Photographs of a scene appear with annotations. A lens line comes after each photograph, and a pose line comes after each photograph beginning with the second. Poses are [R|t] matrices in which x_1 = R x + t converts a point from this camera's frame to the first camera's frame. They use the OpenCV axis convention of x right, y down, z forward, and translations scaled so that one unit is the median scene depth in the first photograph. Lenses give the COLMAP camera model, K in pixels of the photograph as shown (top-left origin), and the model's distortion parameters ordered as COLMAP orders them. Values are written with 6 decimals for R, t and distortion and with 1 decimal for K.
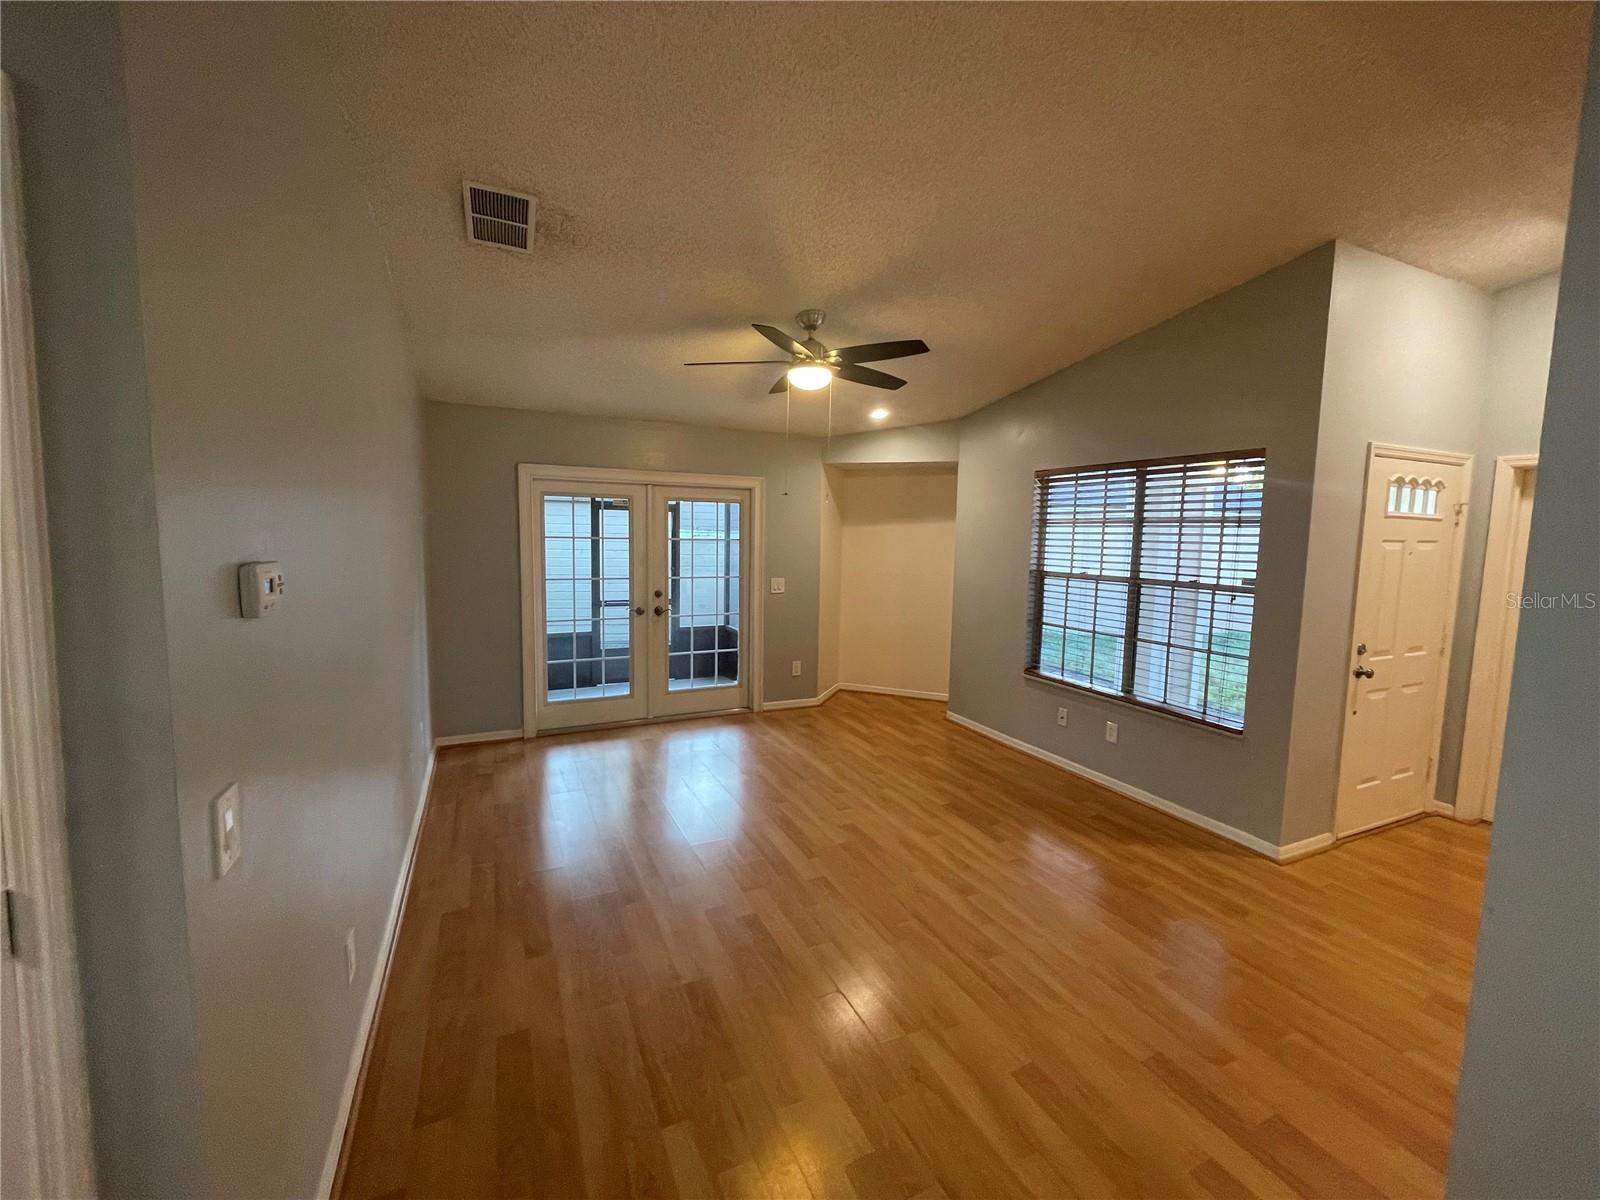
lens RADIAL K [[654.1, 0, 803.6], [0, 654.1, 601.1], [0, 0, 1]] dist [0.003908, -0.000058]
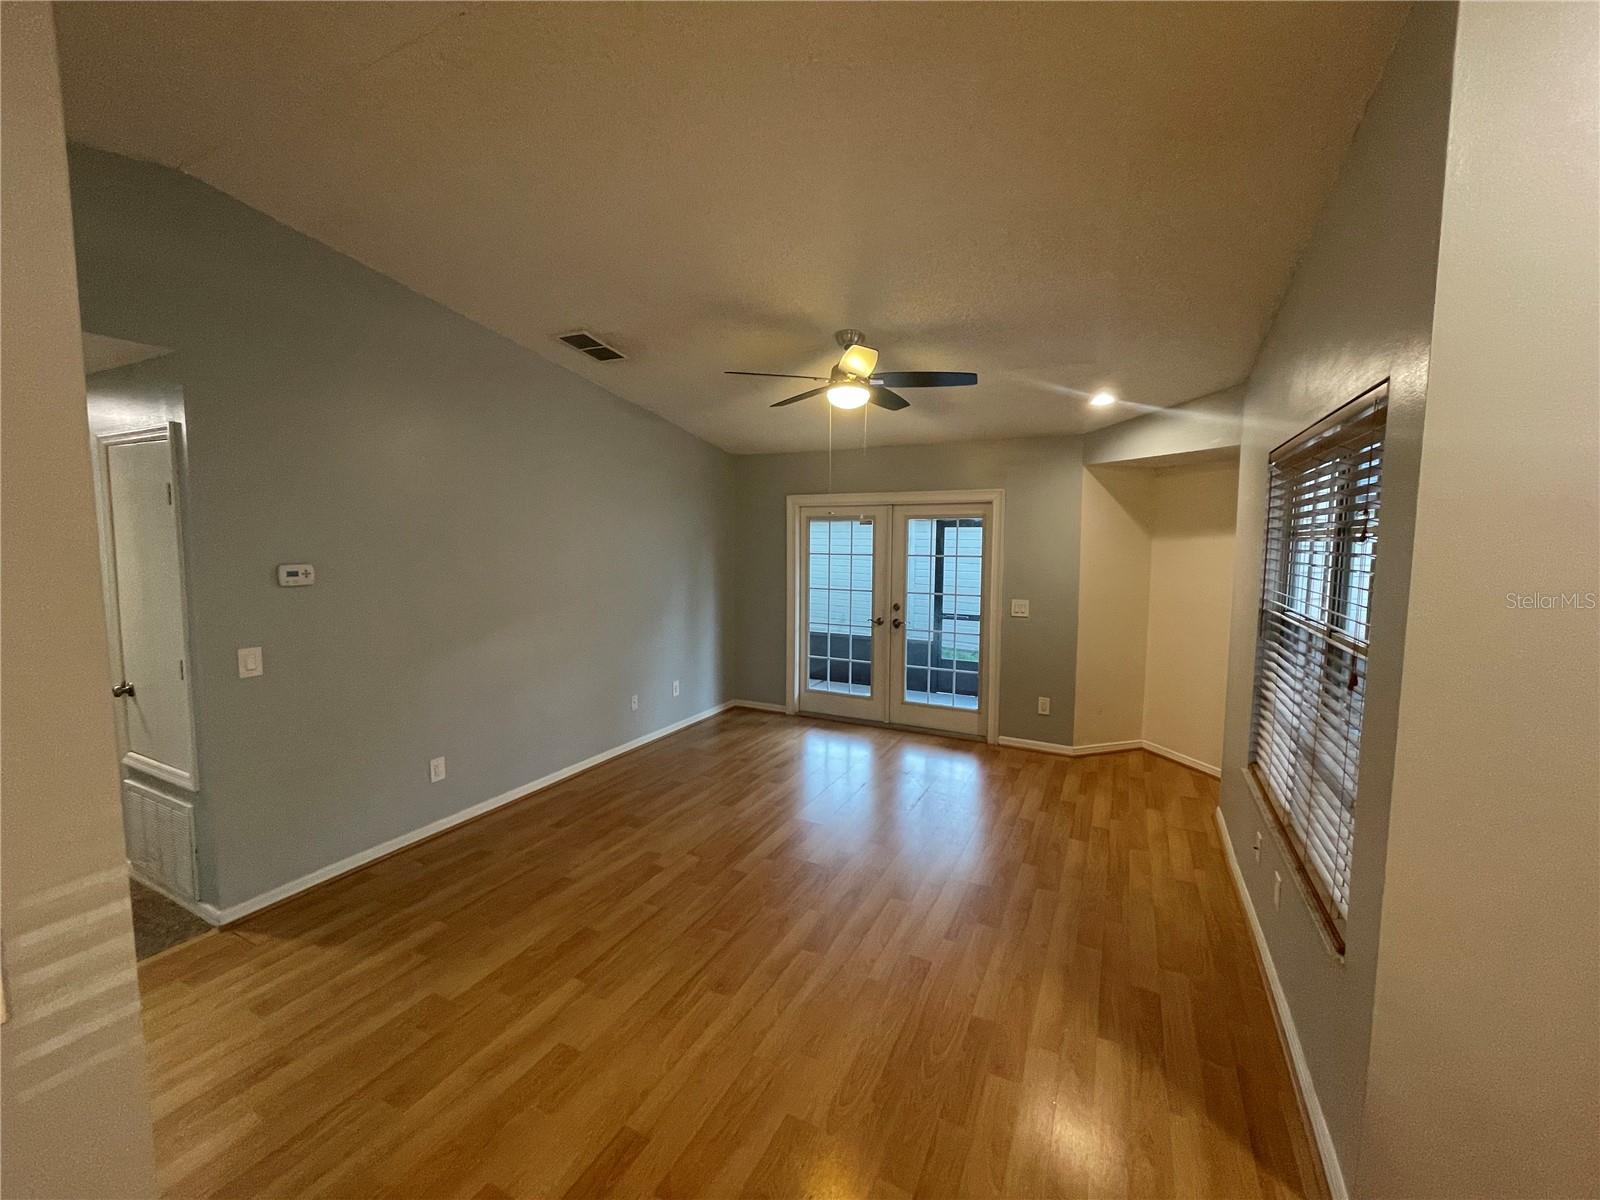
lens RADIAL K [[654.1, 0, 796.8], [0, 654.1, 594.1], [0, 0, 1]] dist [0.003908, -0.000058]
pose [[0.597825, 0.052533, -0.799903, 0.533273], [-0.084075, 0.996456, 0.002607, -0.021166], [0.797206, 0.065693, 0.600123, 0.237201]]
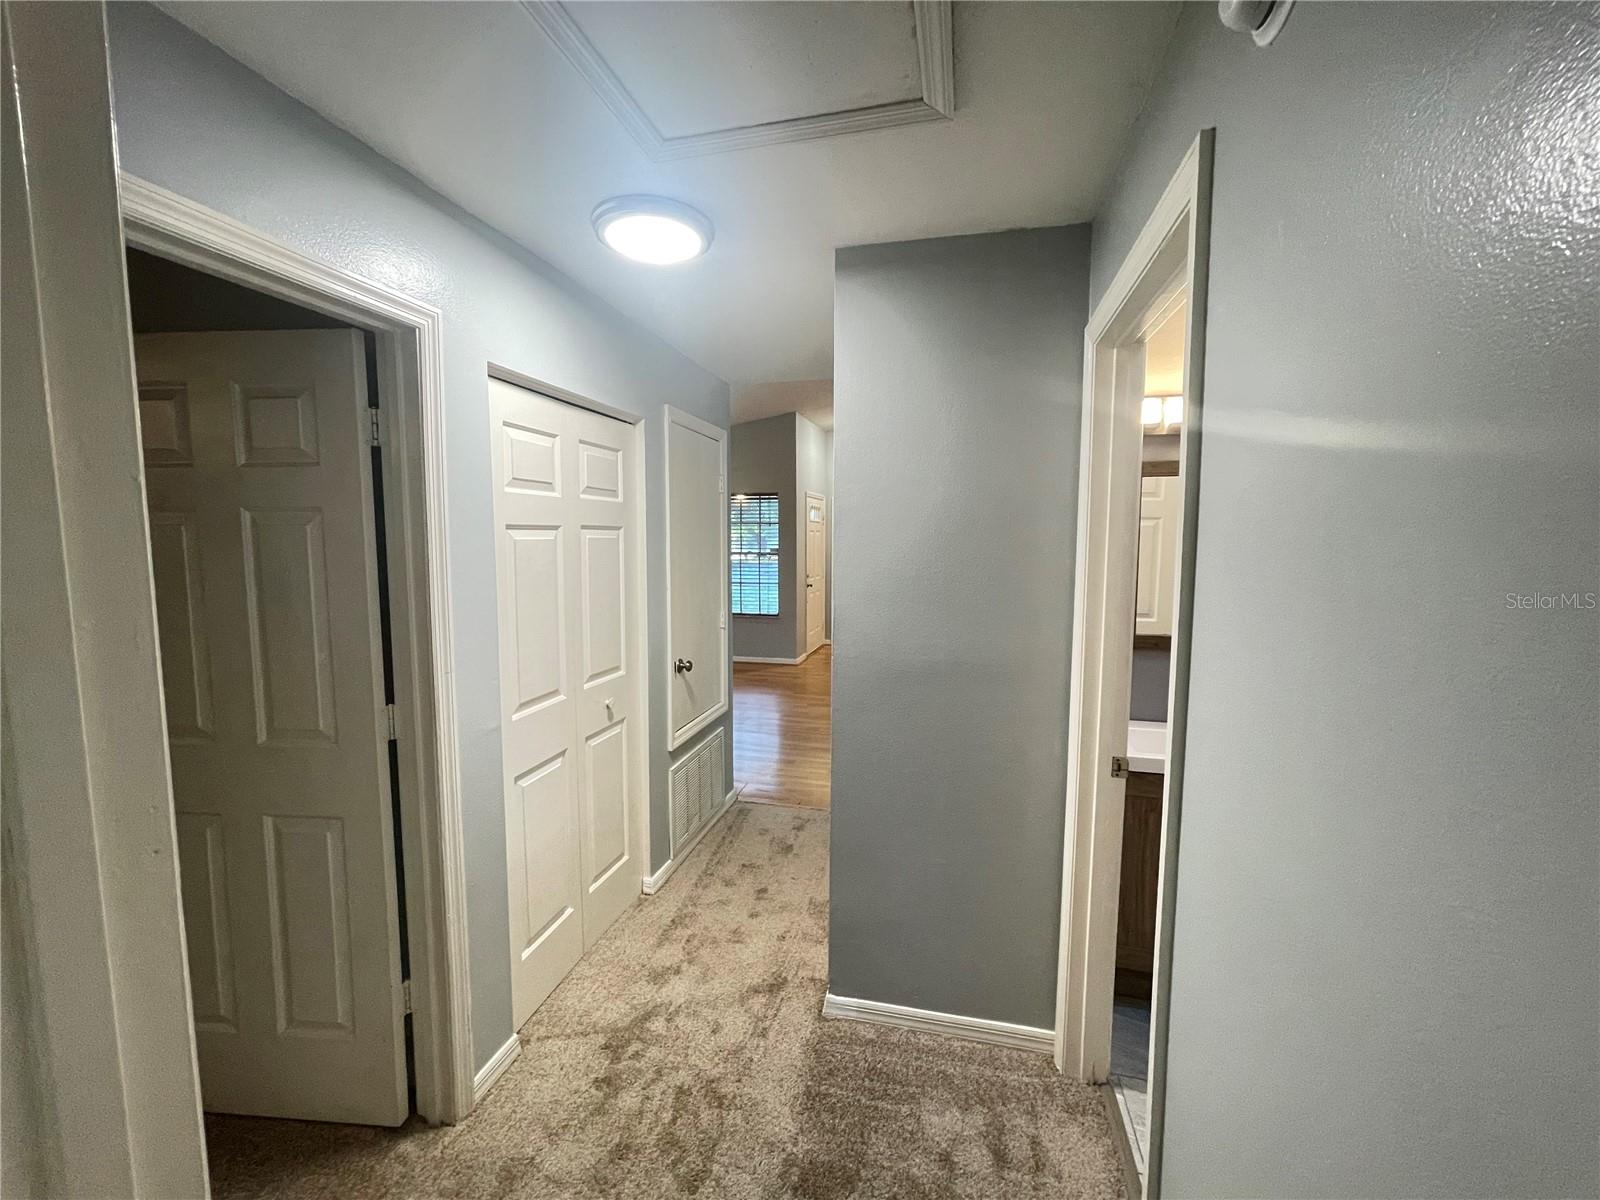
lens RADIAL K [[654.1, 0, 800.5], [0, 654.1, 598.6], [0, 0, 1]] dist [0.003908, -0.000058]
pose [[0.636270, -0.082857, 0.767004, -0.604558], [0.089534, 0.995428, 0.033260, 0.042786], [-0.766254, 0.047511, 0.640779, -0.312236]]
